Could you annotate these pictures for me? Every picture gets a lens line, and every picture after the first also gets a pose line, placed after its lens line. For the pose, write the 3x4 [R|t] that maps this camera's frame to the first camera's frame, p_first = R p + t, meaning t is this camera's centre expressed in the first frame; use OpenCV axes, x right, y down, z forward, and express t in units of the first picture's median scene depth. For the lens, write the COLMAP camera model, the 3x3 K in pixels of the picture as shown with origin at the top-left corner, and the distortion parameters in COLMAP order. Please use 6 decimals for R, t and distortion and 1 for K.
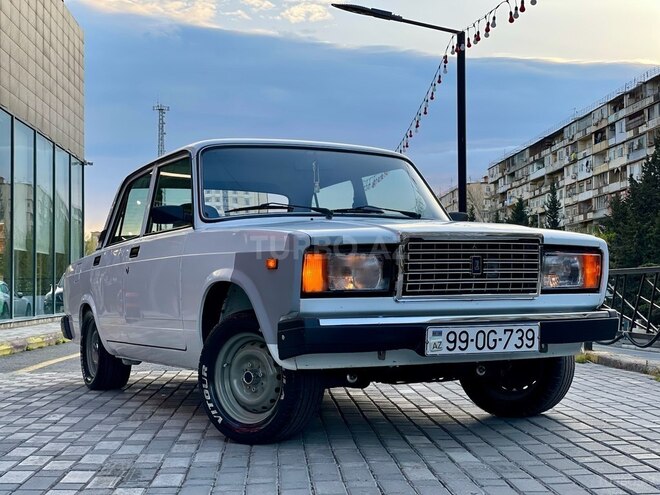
lens RADIAL K [[979.9, 0, 334.4], [0, 979.9, 244.4], [0, 0, 1]] dist [0.160307, -0.364834]
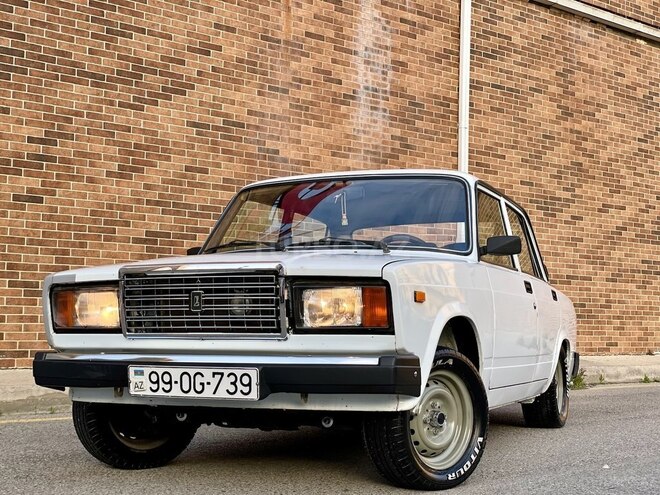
lens RADIAL K [[979.9, 0, 334.4], [0, 979.9, 244.4], [0, 0, 1]] dist [0.160307, -0.364834]
pose [[0.665990, -0.046170, -0.744530, 0.923901], [0.019765, 0.998825, -0.044259, 0.011559], [0.745699, 0.014760, 0.666120, 0.482337]]
